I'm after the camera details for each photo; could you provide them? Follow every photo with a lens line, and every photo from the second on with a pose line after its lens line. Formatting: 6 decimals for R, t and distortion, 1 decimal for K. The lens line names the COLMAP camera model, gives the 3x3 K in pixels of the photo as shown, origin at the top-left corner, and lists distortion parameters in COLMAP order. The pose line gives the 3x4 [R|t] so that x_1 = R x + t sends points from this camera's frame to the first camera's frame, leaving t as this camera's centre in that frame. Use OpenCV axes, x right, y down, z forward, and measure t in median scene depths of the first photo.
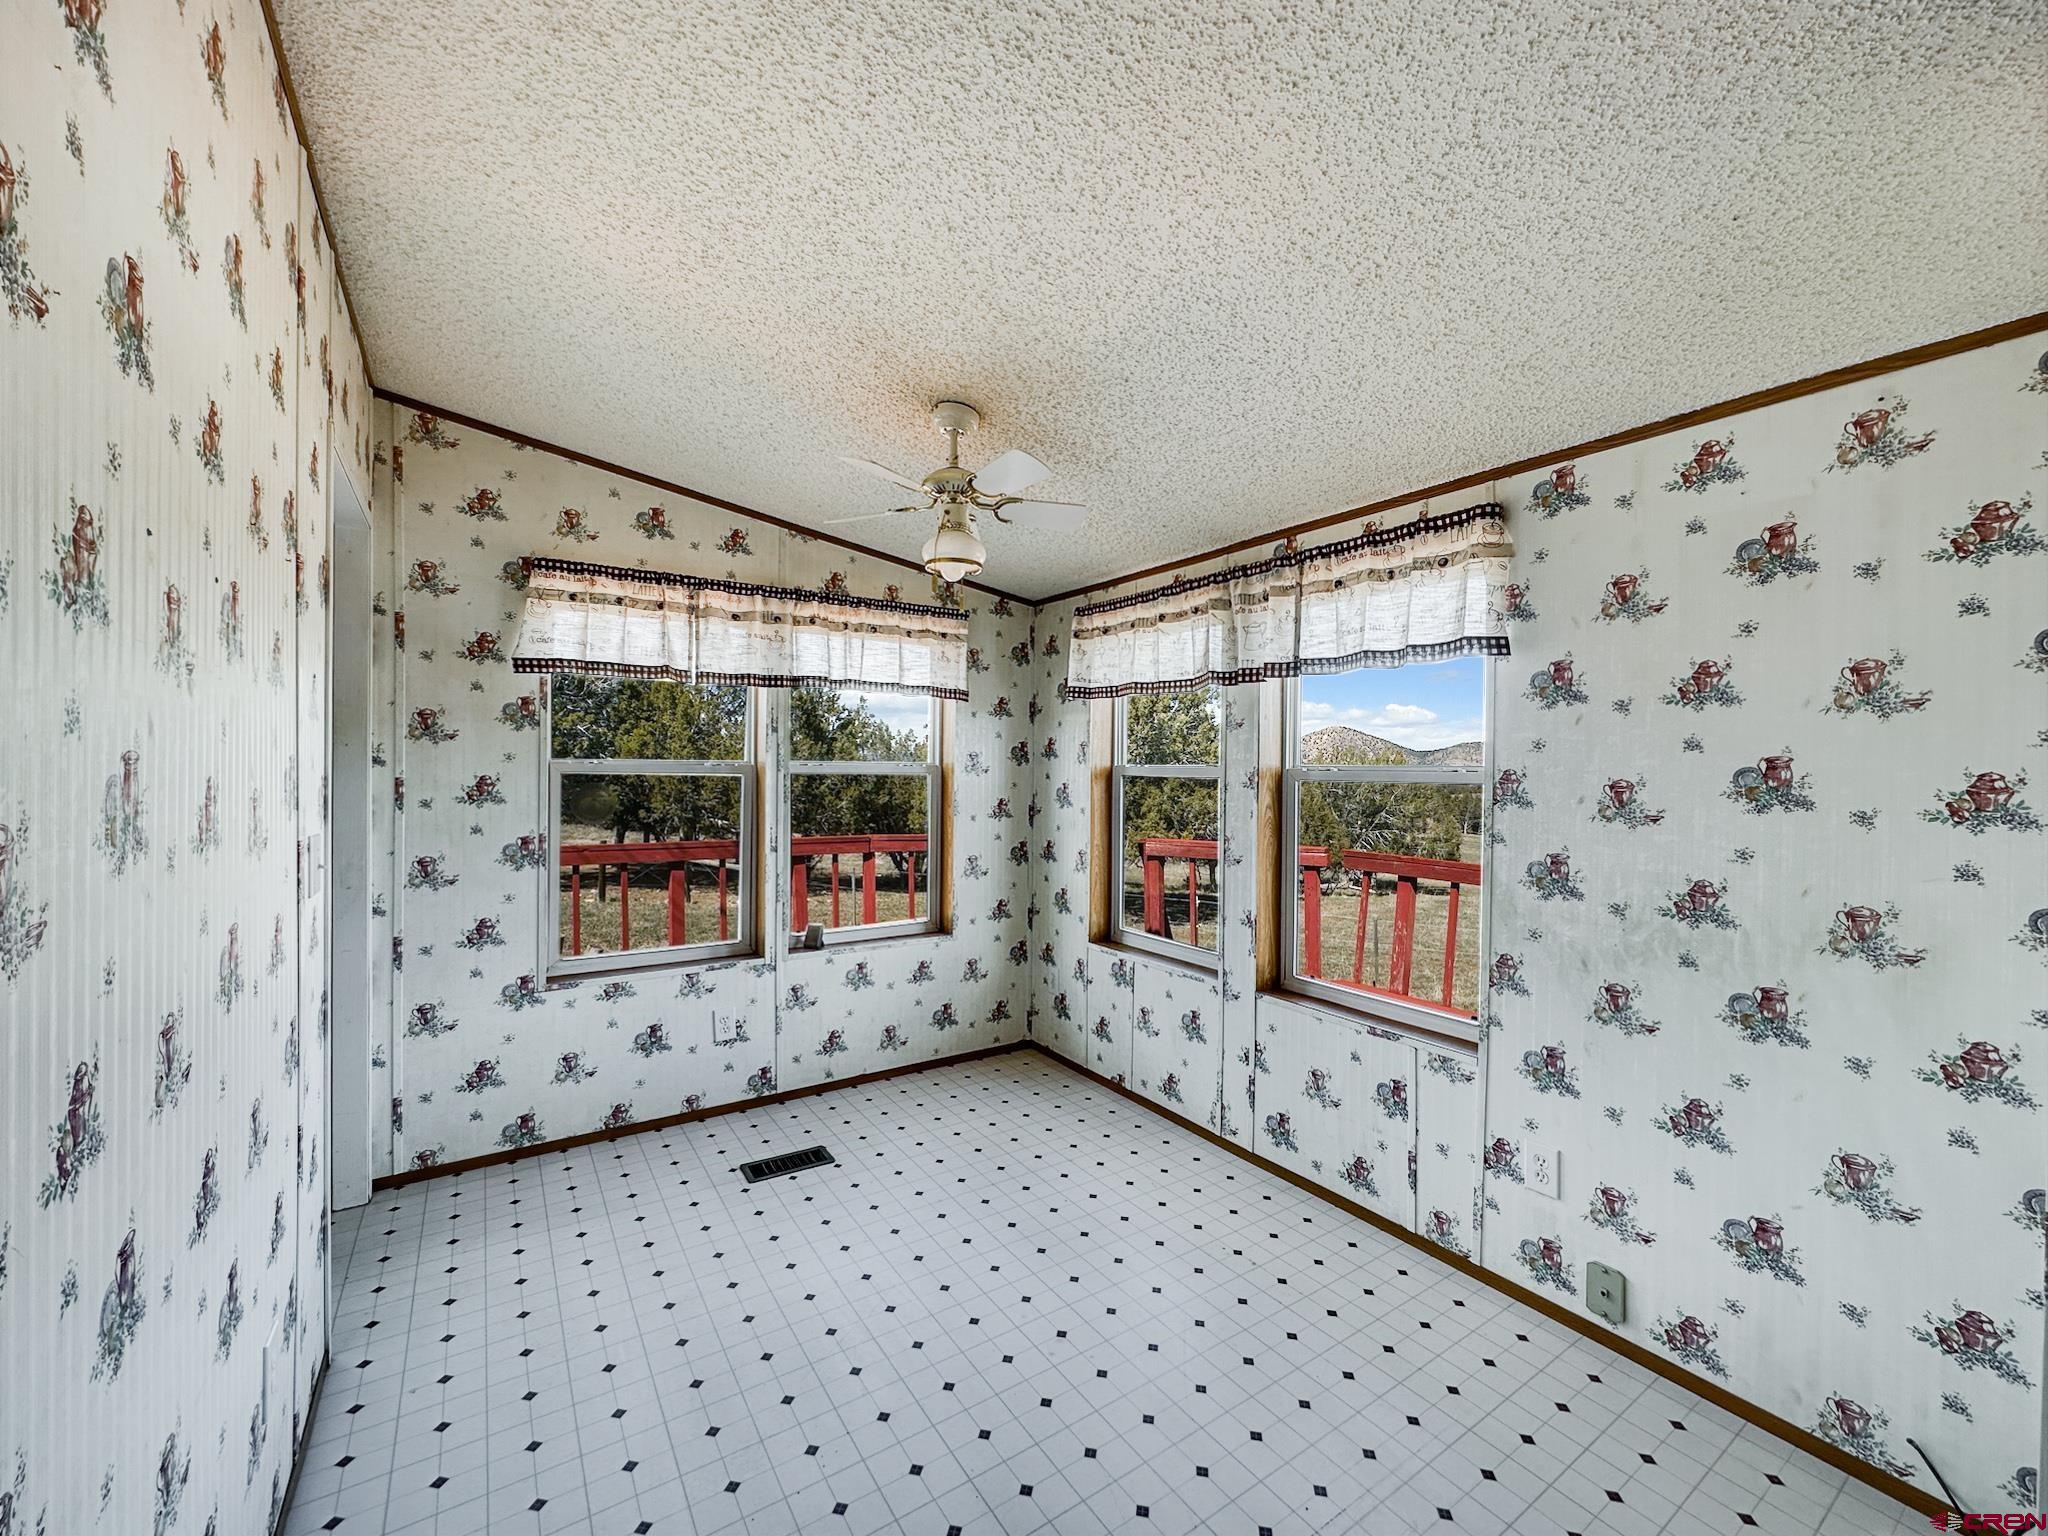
lens RADIAL K [[822.7, 0, 1029.7], [0, 822.7, 771.7], [0, 0, 1]] dist [-0.002760, -0.000148]
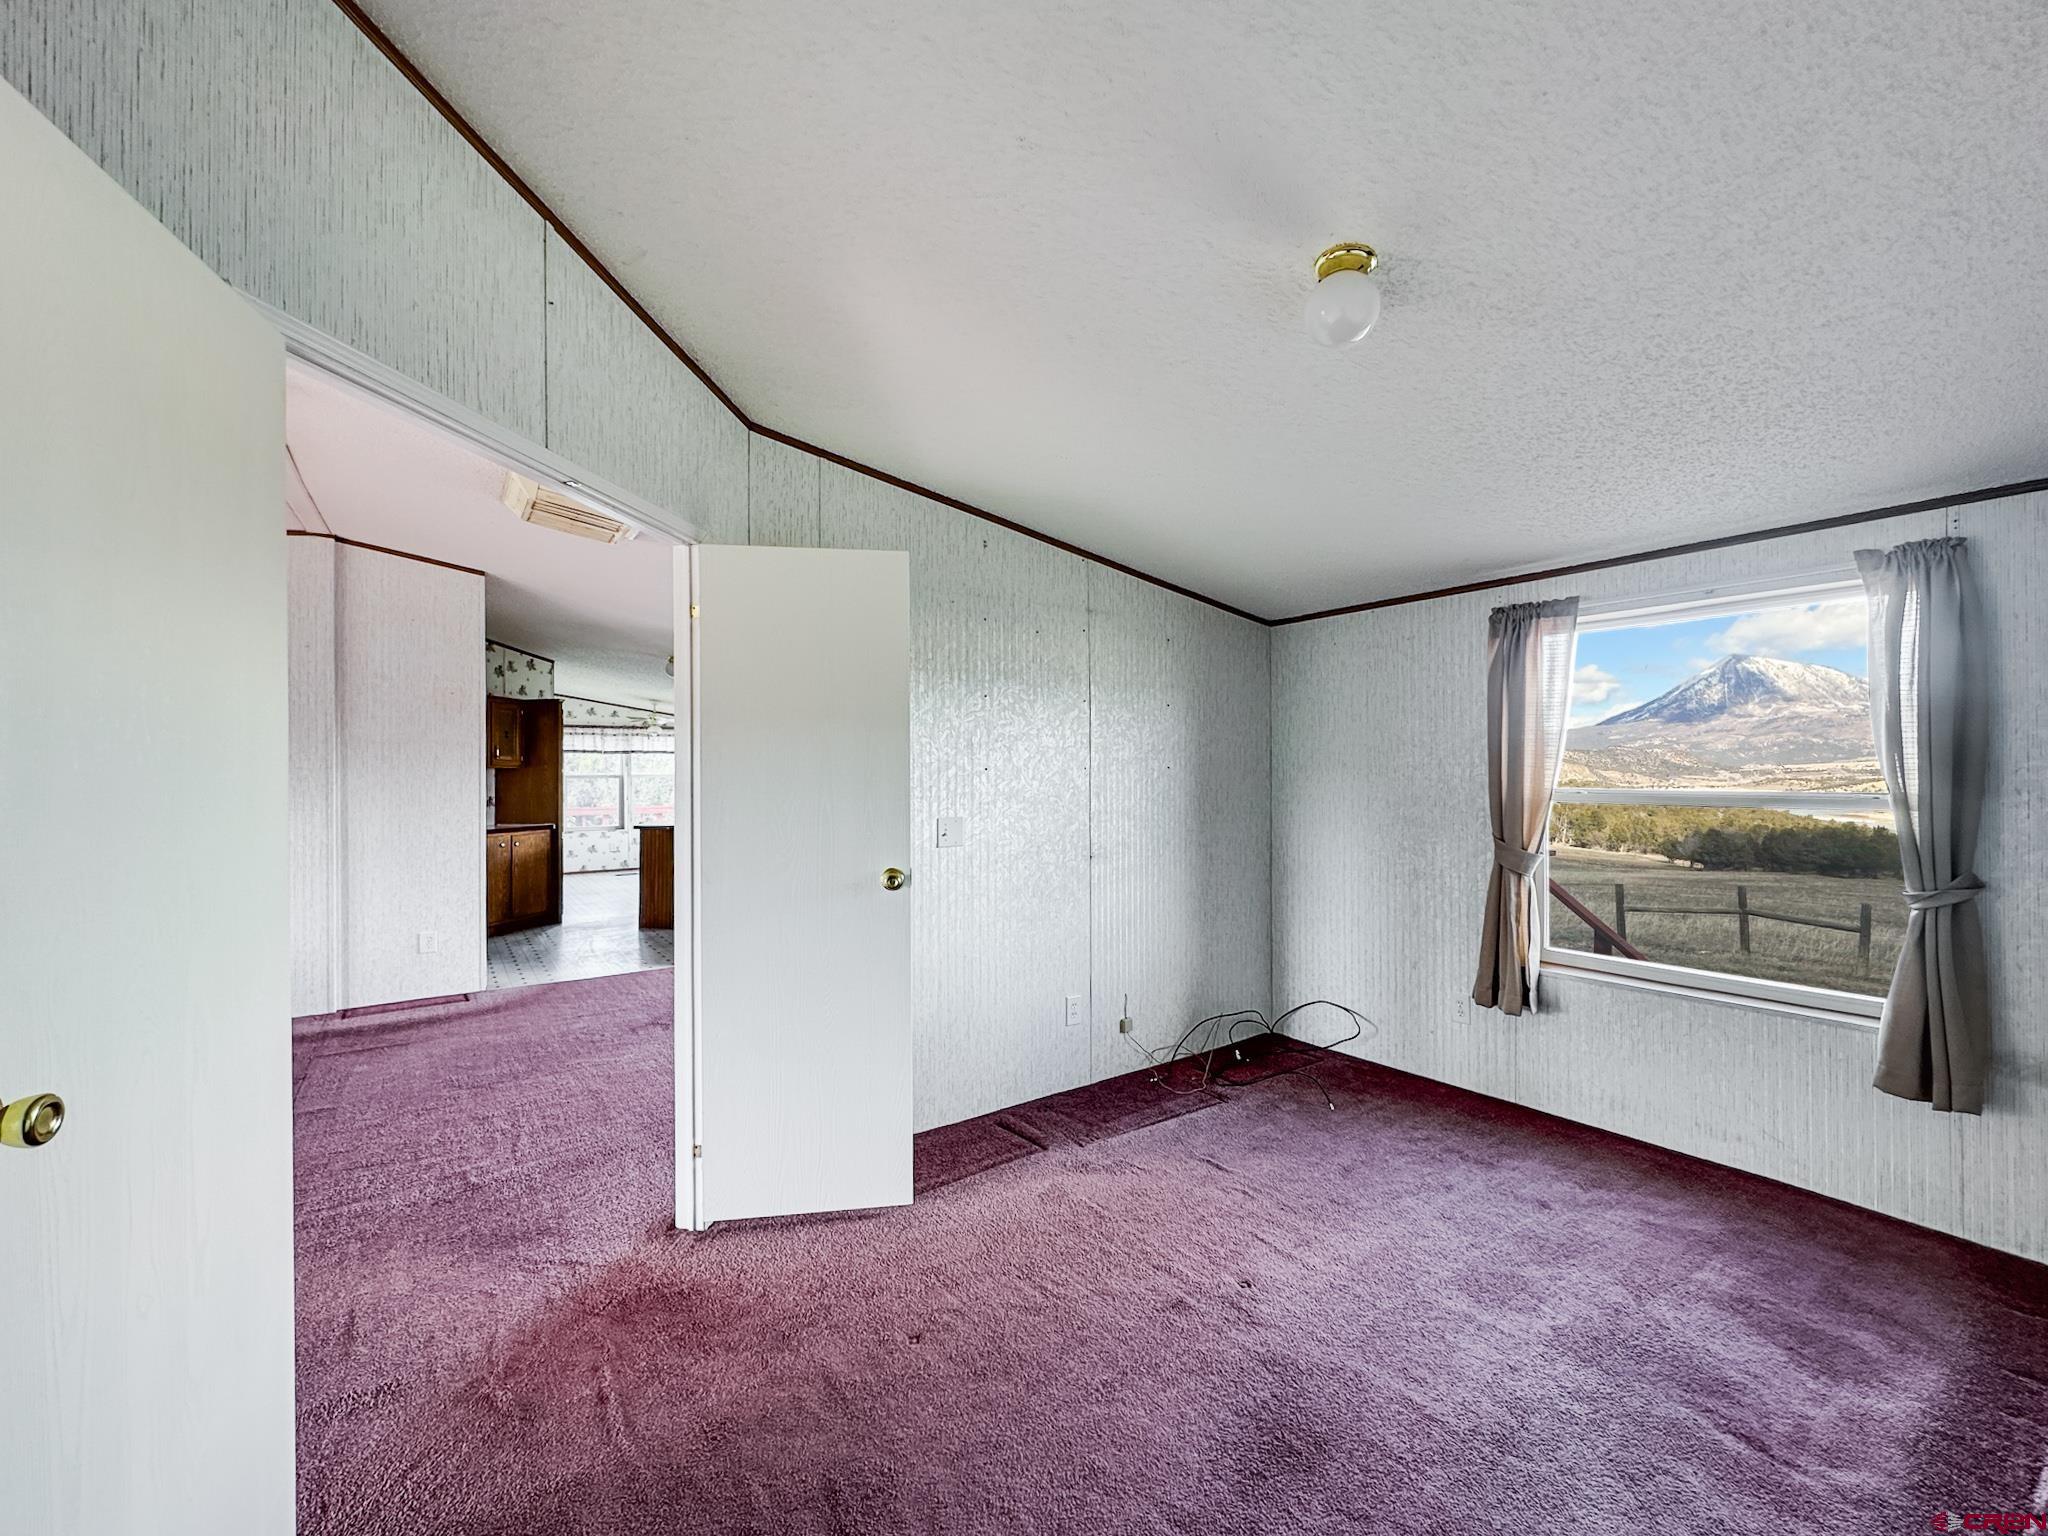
lens RADIAL K [[834.2, 0, 1020.4], [0, 834.2, 768.1], [0, 0, 1]] dist [0.001728, 0.000720]
pose [[0.999472, -0.016982, 0.027708, 1.271240], [0.017286, 0.999793, -0.010767, 0.028745], [-0.027520, 0.011240, 0.999558, -2.615738]]
